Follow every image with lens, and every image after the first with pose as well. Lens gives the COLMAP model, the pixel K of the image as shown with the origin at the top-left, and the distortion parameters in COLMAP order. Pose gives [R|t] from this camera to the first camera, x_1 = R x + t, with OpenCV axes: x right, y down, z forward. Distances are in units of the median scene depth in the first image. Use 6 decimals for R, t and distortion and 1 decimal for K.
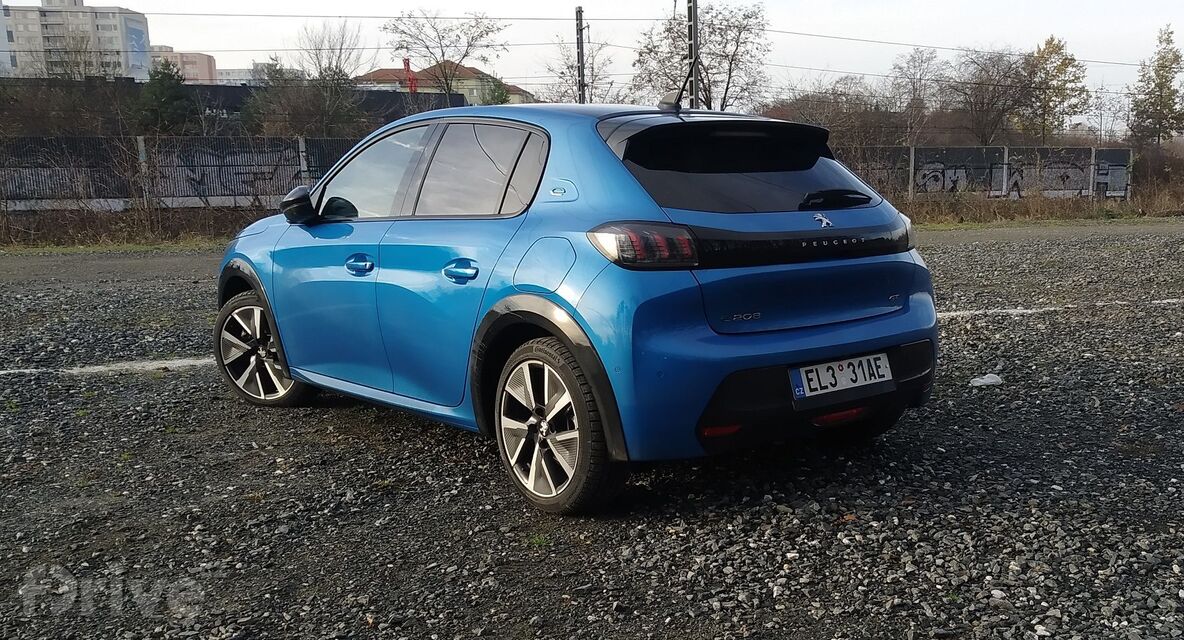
lens RADIAL K [[1148.3, 0, 597.8], [0, 1148.3, 319.5], [0, 0, 1]] dist [0.025650, 0.000000]
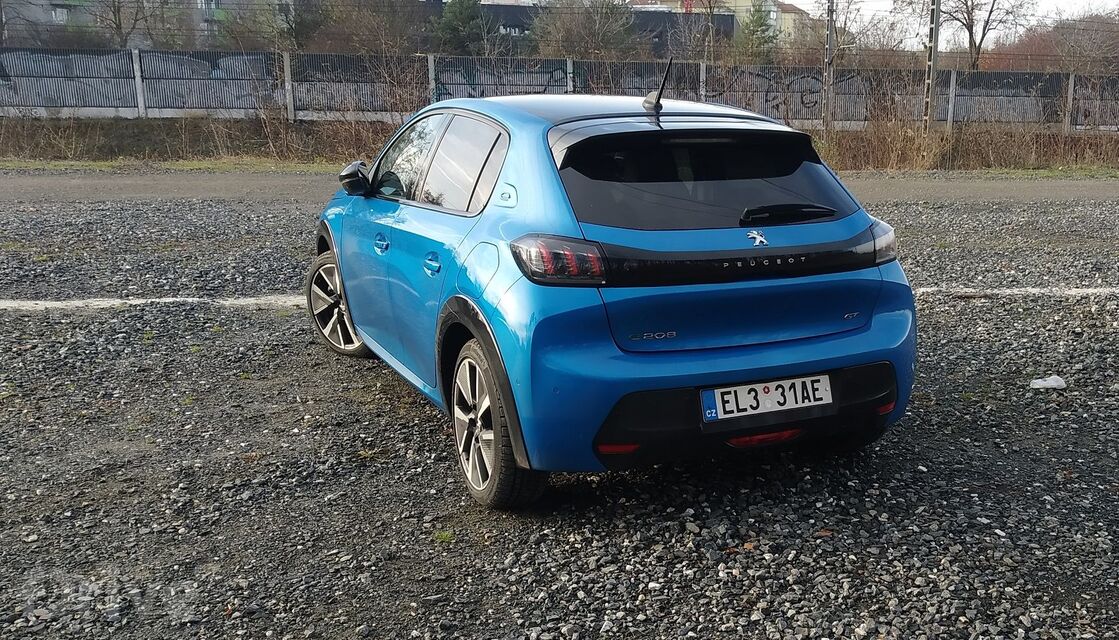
lens RADIAL K [[1090.9, 0, 553.1], [0, 1090.9, 316.3], [0, 0, 1]] dist [0.020966, 0.000000]
pose [[0.970184, 0.062146, -0.234267, 0.251524], [-0.046047, 0.996226, 0.073580, -0.081240], [0.237955, -0.060599, 0.969384, 0.060754]]
